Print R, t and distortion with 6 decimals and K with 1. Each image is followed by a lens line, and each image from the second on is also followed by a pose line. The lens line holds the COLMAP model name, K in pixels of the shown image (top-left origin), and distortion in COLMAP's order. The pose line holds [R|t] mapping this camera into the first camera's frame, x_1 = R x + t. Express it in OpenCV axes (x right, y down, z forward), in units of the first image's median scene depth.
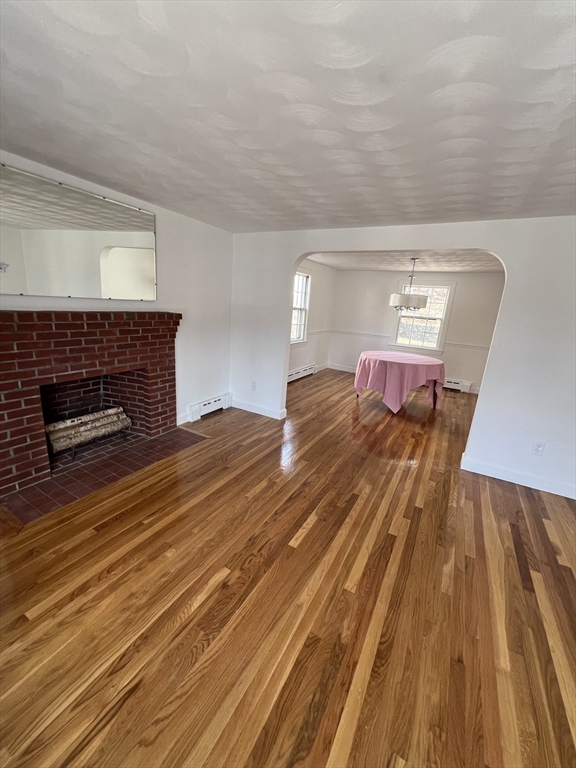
lens RADIAL K [[307.5, 0, 288.0], [0, 307.5, 384.0], [0, 0, 1]] dist [-0.000608, -0.000006]
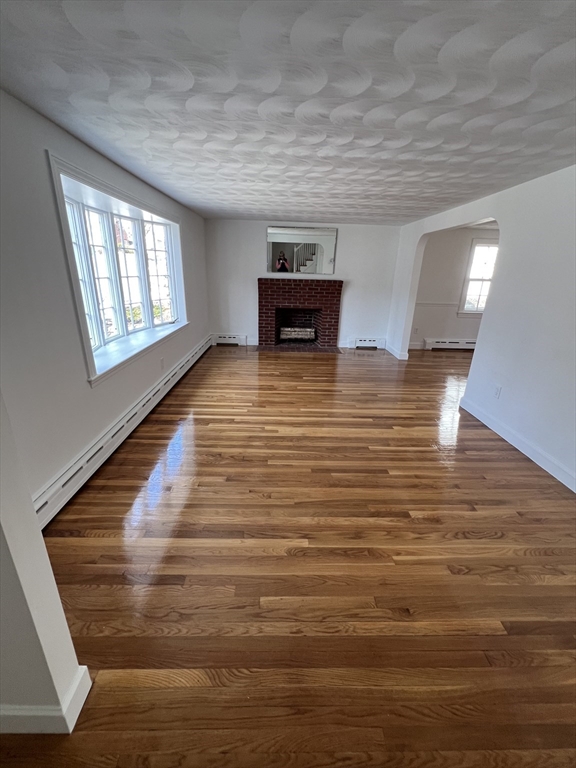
lens RADIAL K [[325.0, 0, 288.0], [0, 325.0, 384.0], [0, 0, 1]] dist [-0.000917, -0.000007]
pose [[0.505652, 0.237245, -0.829476, 1.344363], [-0.213826, 0.965912, 0.145920, 0.164013], [0.835820, 0.103579, 0.539145, -0.269631]]
